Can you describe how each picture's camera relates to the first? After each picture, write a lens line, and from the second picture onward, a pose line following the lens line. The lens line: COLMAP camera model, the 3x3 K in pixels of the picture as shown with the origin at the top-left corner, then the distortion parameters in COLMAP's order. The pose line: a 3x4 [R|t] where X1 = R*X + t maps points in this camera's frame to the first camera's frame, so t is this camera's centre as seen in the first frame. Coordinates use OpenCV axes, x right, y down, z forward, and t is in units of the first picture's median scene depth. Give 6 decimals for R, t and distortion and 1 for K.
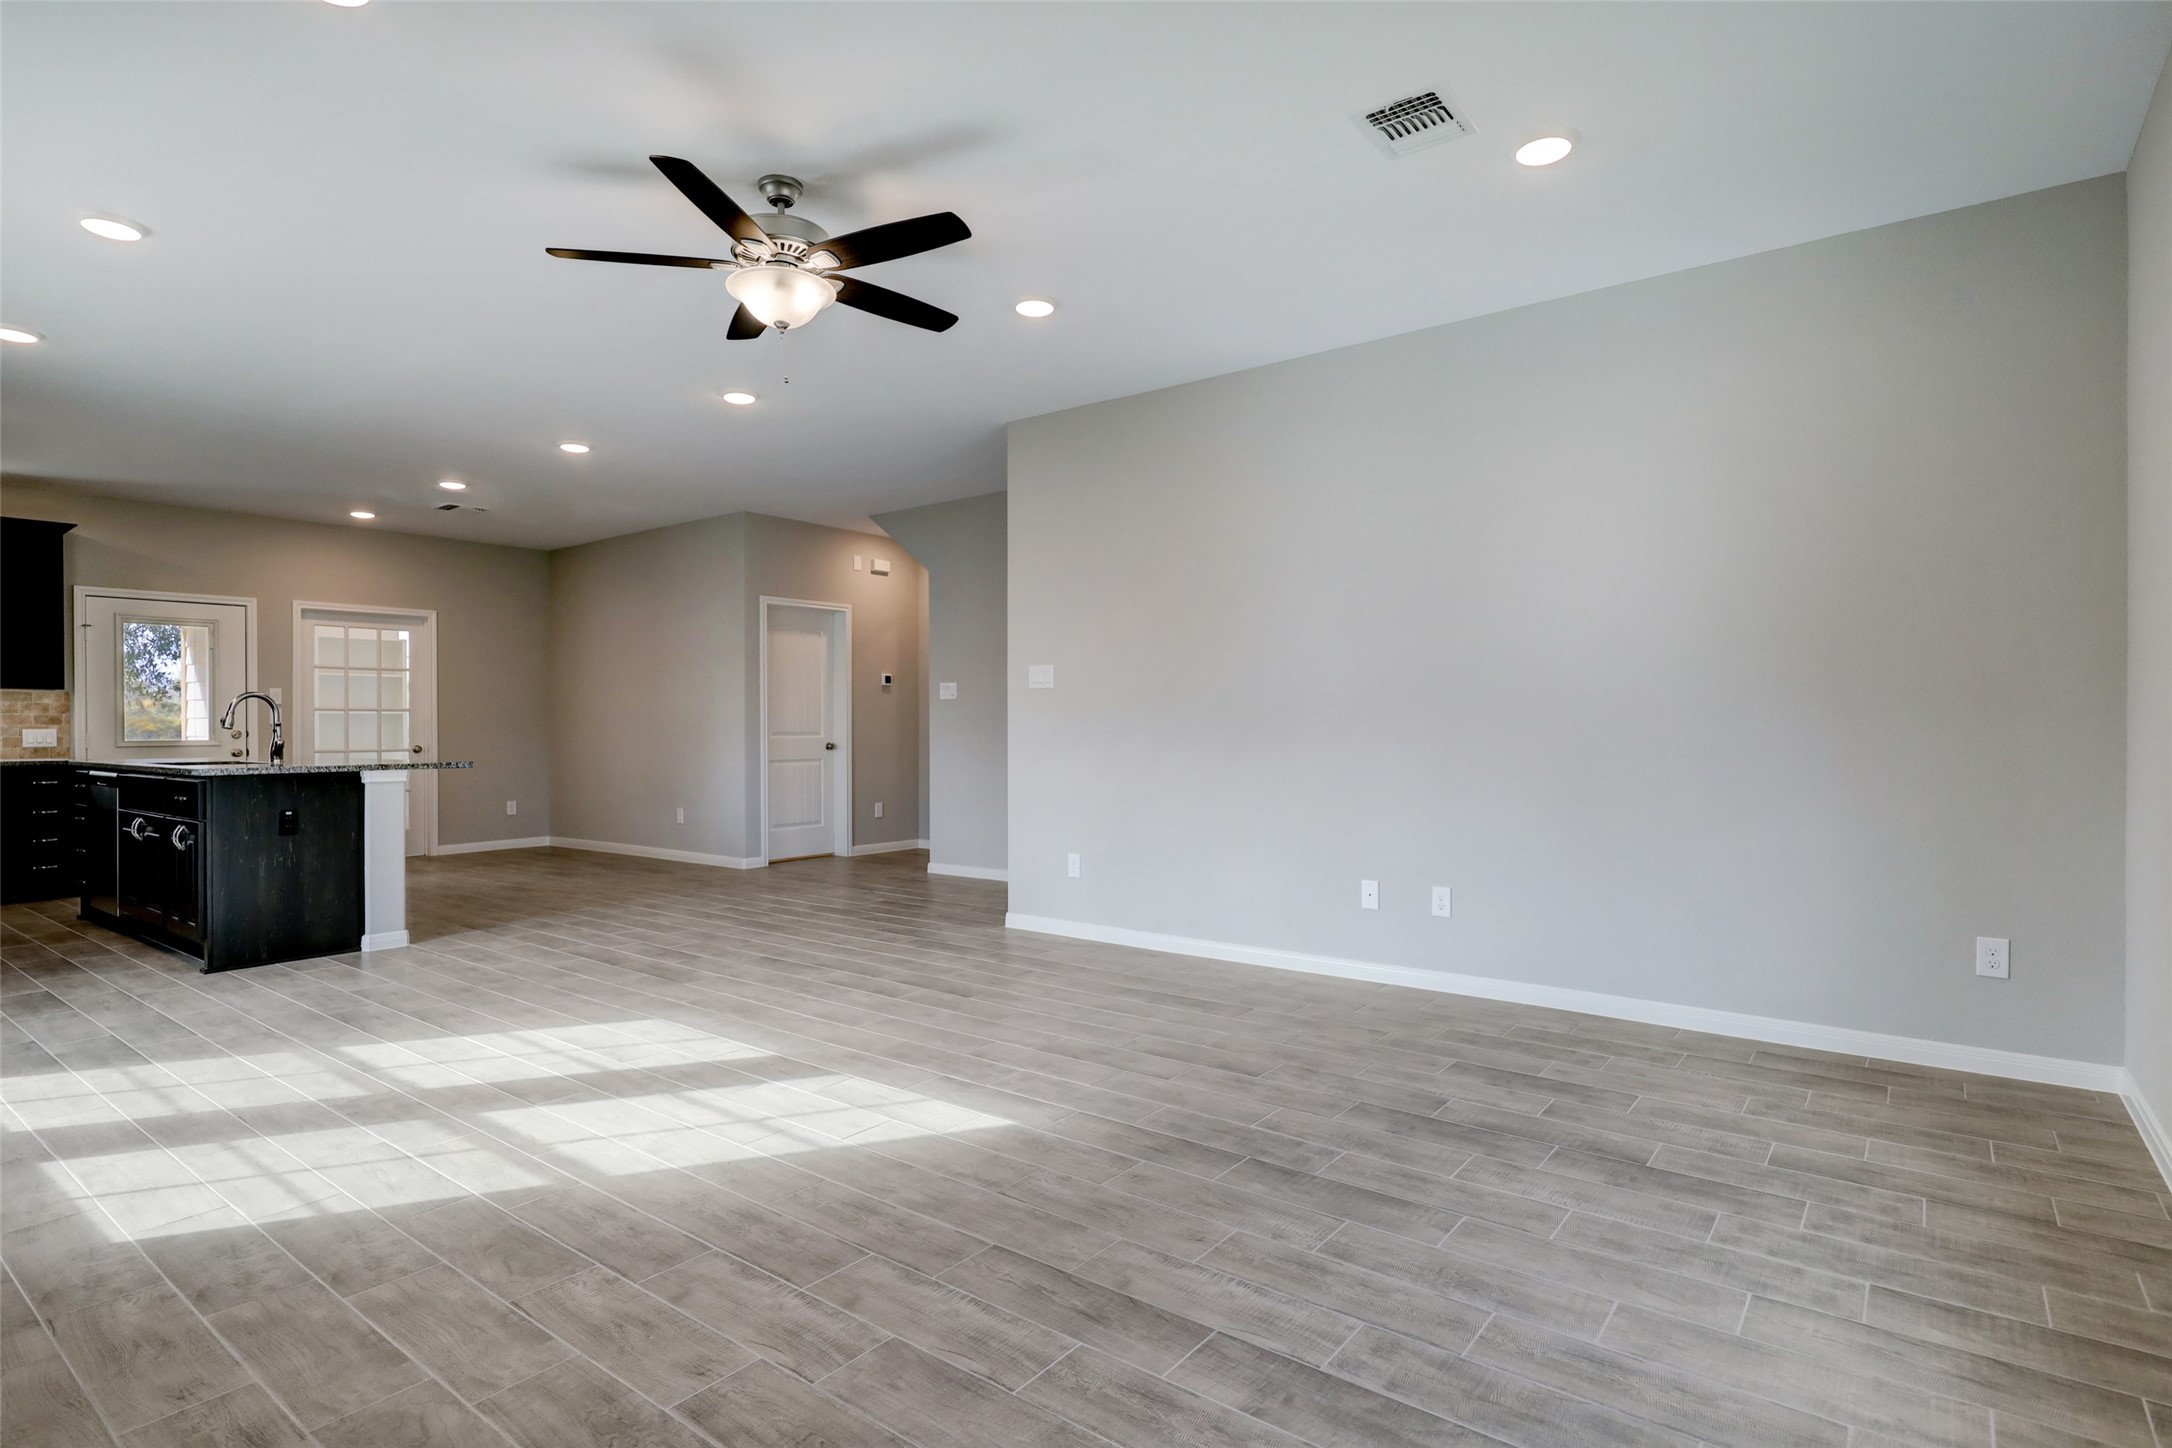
lens RADIAL K [[1095.6, 0, 1121.5], [0, 1095.6, 729.8], [0, 0, 1]] dist [-0.000680, 0.000308]
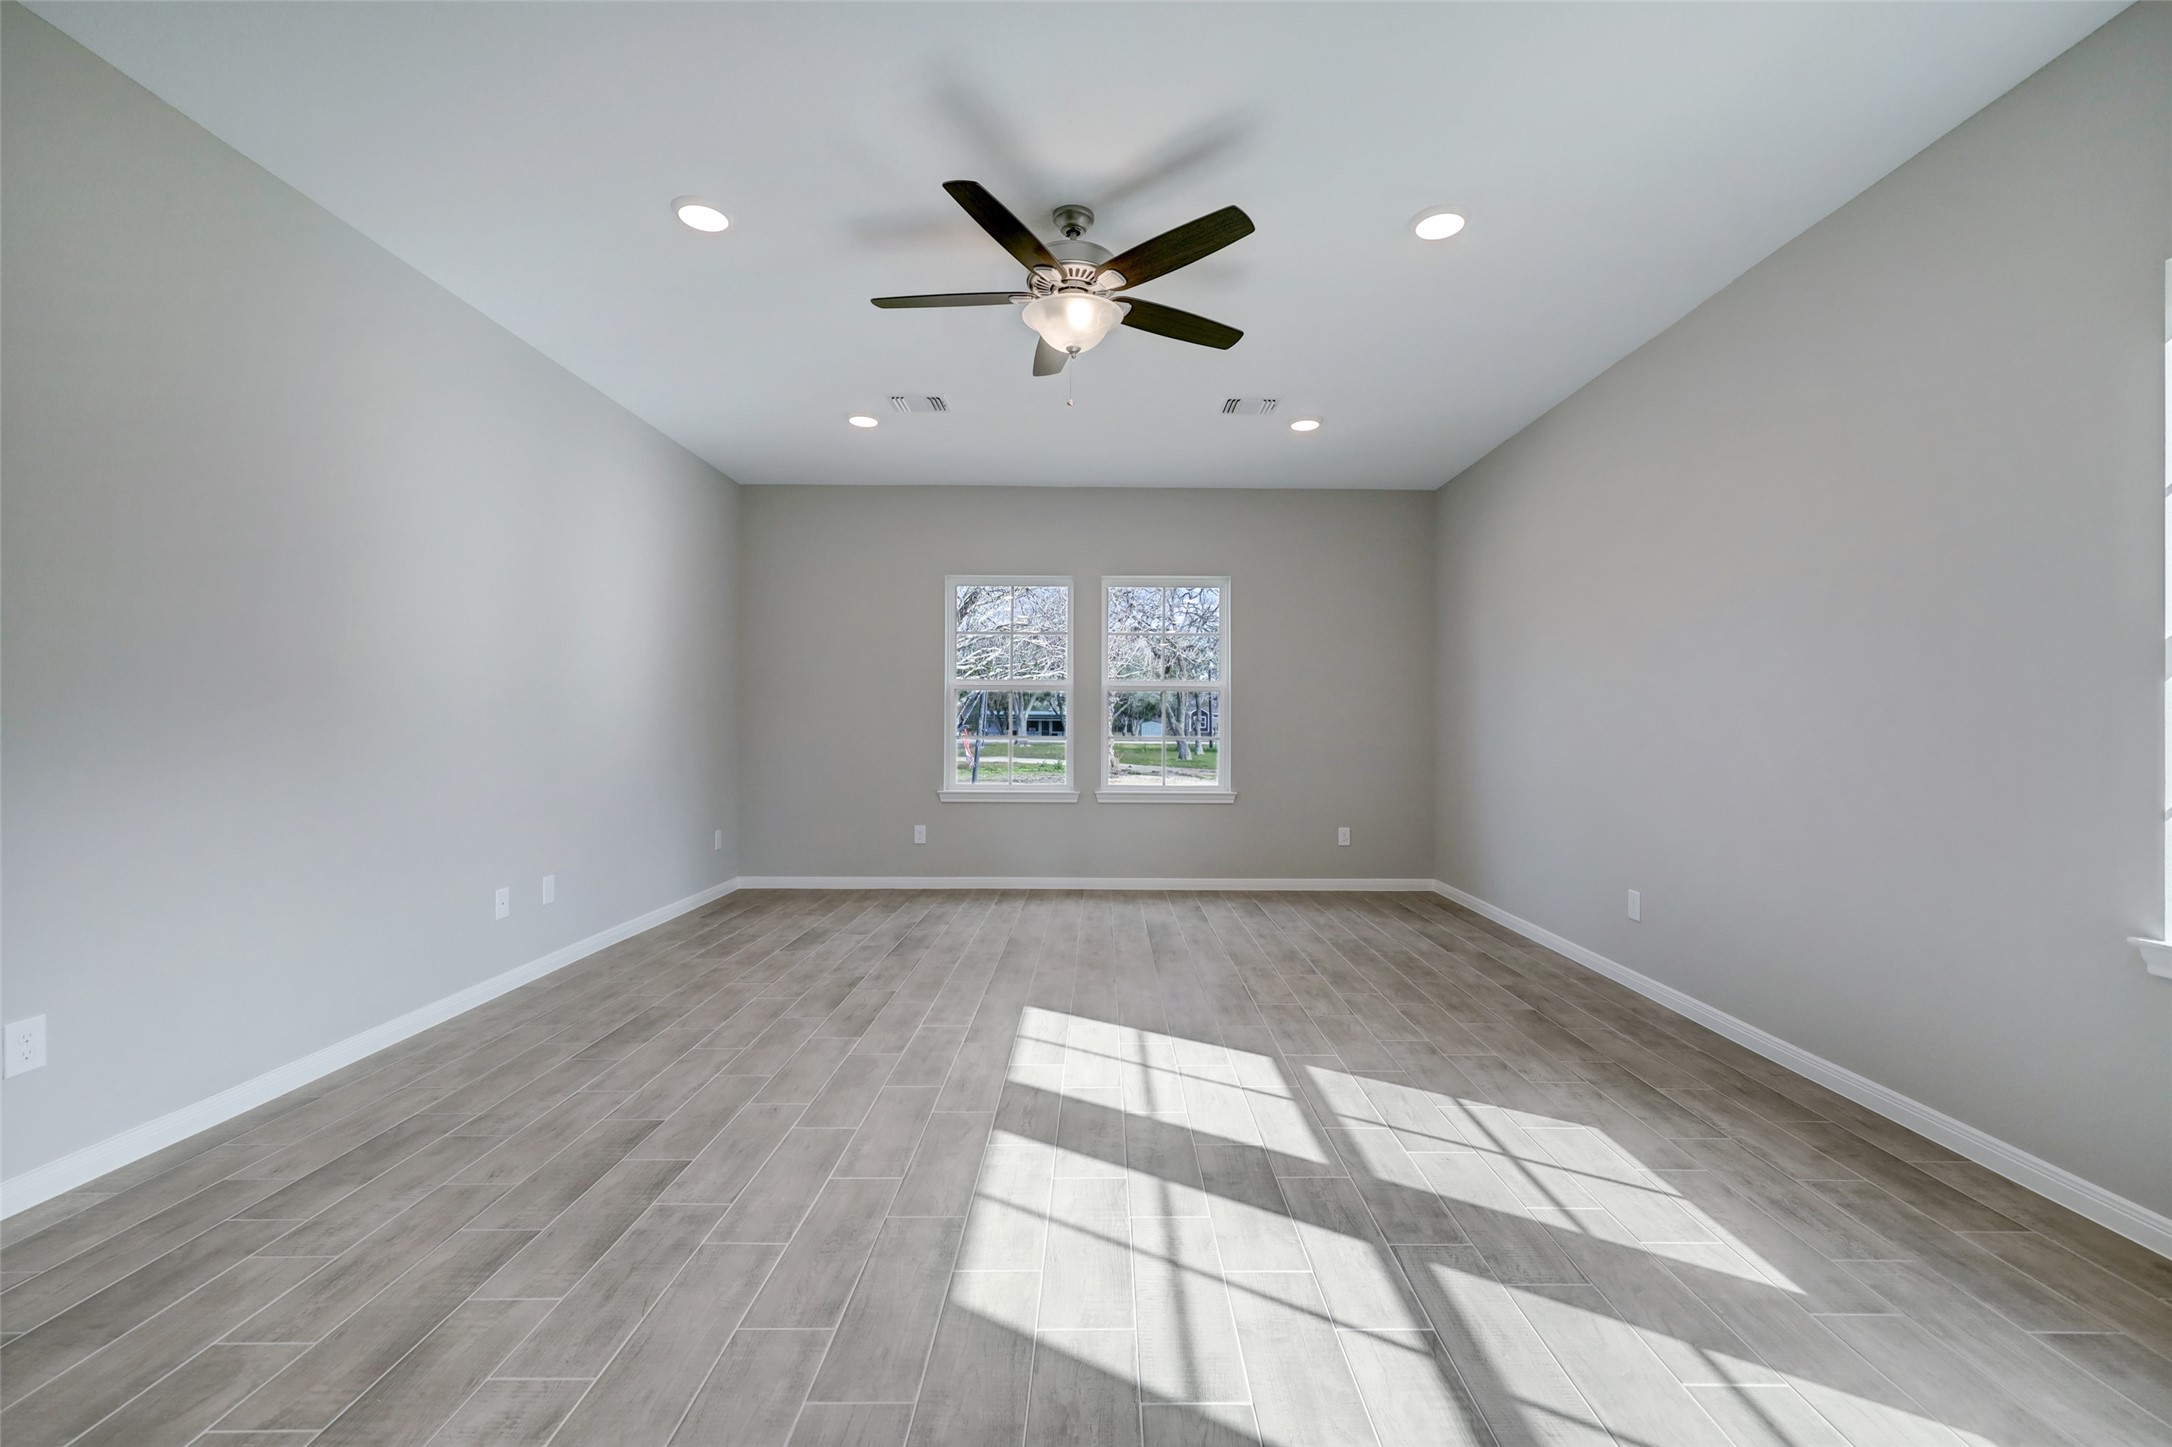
lens RADIAL K [[892.0, 0, 1097.6], [0, 892.0, 726.9], [0, 0, 1]] dist [-0.001211, 0.001214]
pose [[-0.594234, -0.001827, 0.804290, -0.760893], [0.003641, 0.999981, 0.004961, -0.006167], [-0.804284, 0.005876, -0.594216, 1.121463]]
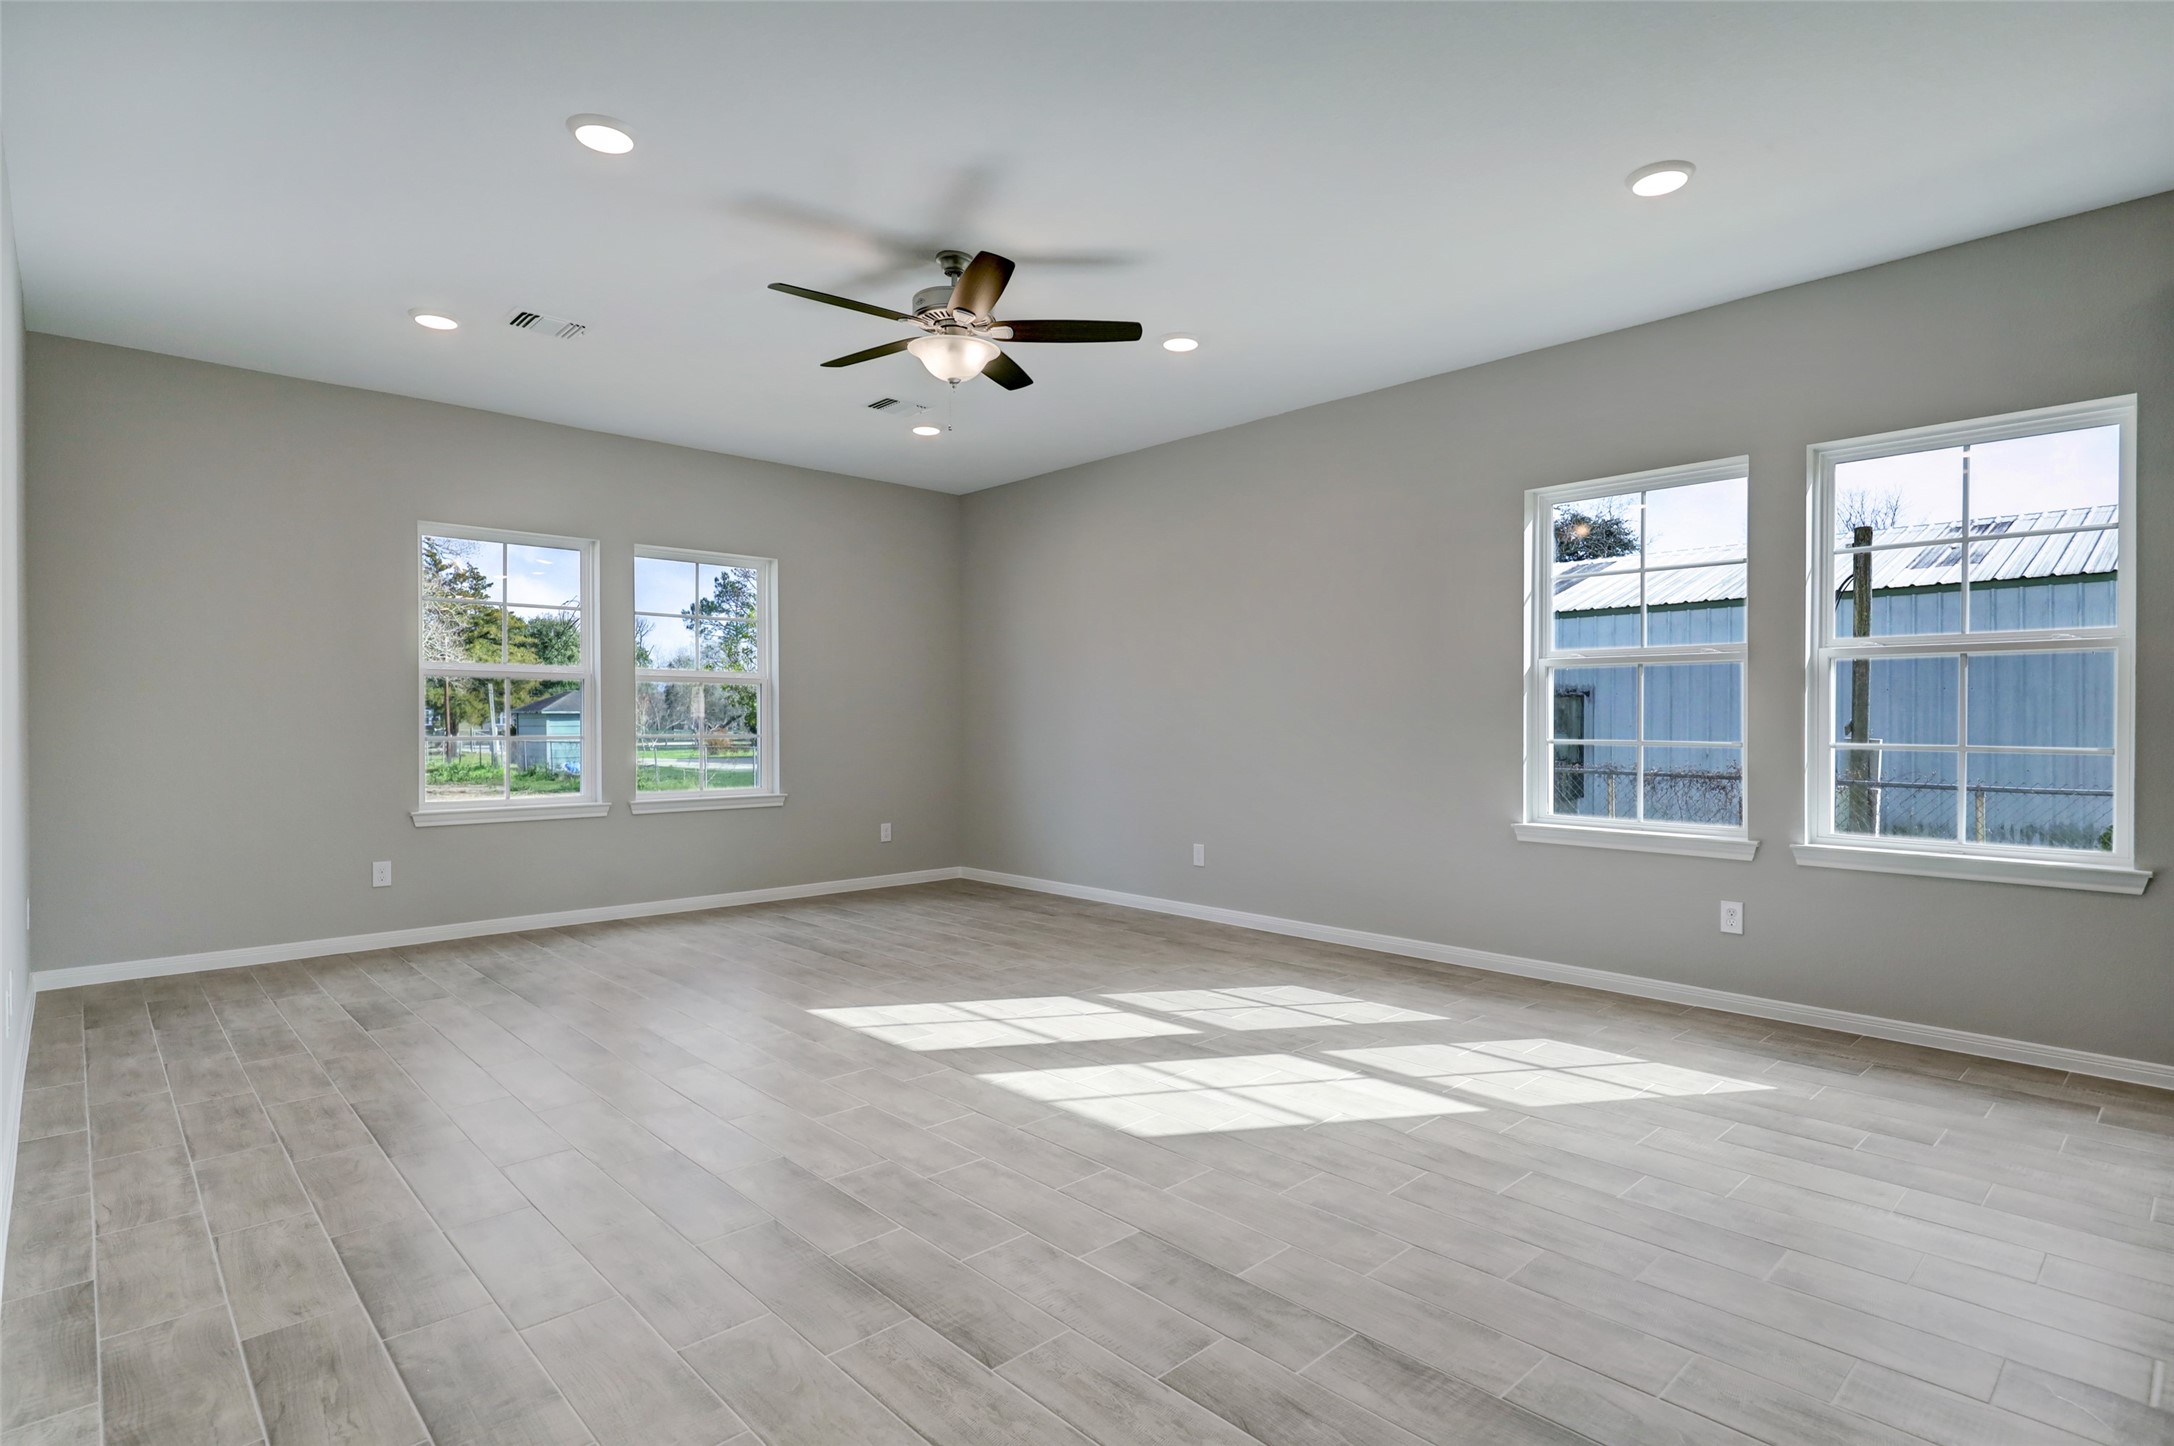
lens RADIAL K [[1096.6, 0, 1100.1], [0, 1096.6, 727.9], [0, 0, 1]] dist [-0.000680, 0.000308]
pose [[-0.984107, 0.003317, 0.177543, -0.502087], [0.005570, 0.999910, 0.012194, -0.008427], [-0.177487, 0.012989, -0.984037, 1.592971]]
